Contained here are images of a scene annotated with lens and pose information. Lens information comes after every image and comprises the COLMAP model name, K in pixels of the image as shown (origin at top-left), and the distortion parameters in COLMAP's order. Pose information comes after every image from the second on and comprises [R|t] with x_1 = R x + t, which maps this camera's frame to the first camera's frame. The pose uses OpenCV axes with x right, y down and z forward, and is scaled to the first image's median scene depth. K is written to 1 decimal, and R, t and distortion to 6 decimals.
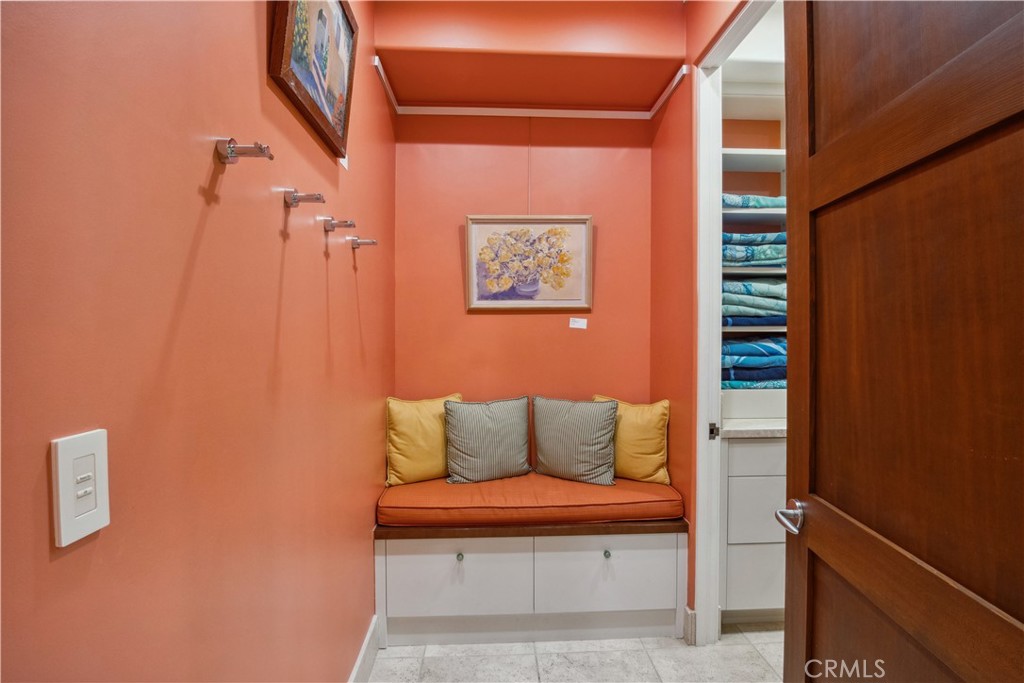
lens RADIAL K [[515.6, 0, 514.8], [0, 515.6, 338.0], [0, 0, 1]] dist [-0.024206, -0.000542]
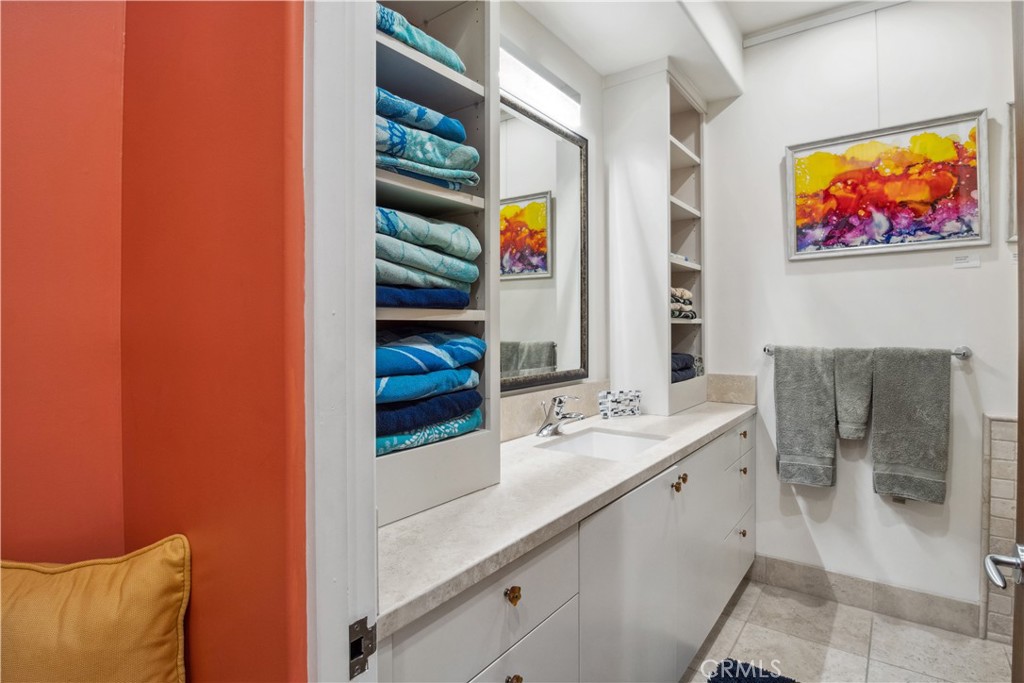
lens RADIAL K [[515.6, 0, 518.8], [0, 515.6, 330.7], [0, 0, 1]] dist [-0.024206, -0.000542]
pose [[0.635345, -0.007045, 0.772196, 0.188546], [0.009599, 0.999953, 0.001225, -0.003094], [-0.772169, 0.006634, 0.635383, 0.644285]]
